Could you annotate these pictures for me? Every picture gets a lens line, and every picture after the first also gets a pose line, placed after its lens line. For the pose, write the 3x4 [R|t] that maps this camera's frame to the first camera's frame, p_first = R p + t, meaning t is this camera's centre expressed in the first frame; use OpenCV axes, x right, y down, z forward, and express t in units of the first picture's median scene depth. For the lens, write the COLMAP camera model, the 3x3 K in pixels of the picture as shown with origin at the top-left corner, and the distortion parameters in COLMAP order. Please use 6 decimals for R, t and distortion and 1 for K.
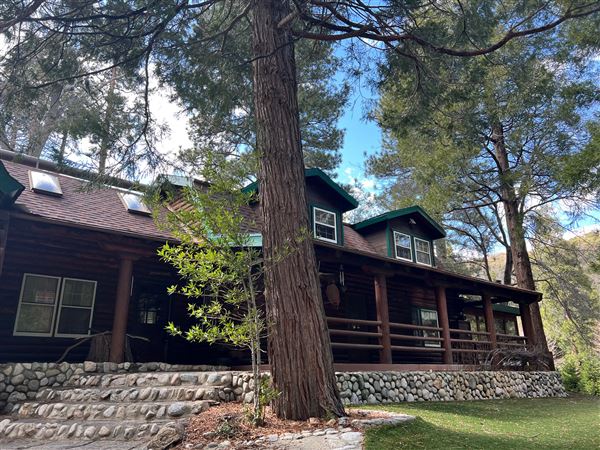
lens RADIAL K [[408.9, 0, 300.0], [0, 408.9, 225.0], [0, 0, 1]] dist [0.002294, 0.000301]
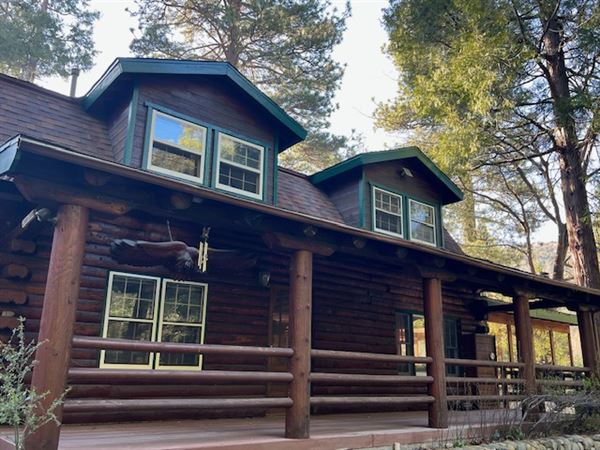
lens RADIAL K [[482.6, 0, 300.0], [0, 482.6, 225.0], [0, 0, 1]] dist [0.005388, 0.001278]
pose [[0.999397, 0.024241, -0.024843, 0.106154], [-0.023059, 0.998638, 0.046798, 0.031276], [0.025943, -0.046197, 0.998595, 0.212025]]
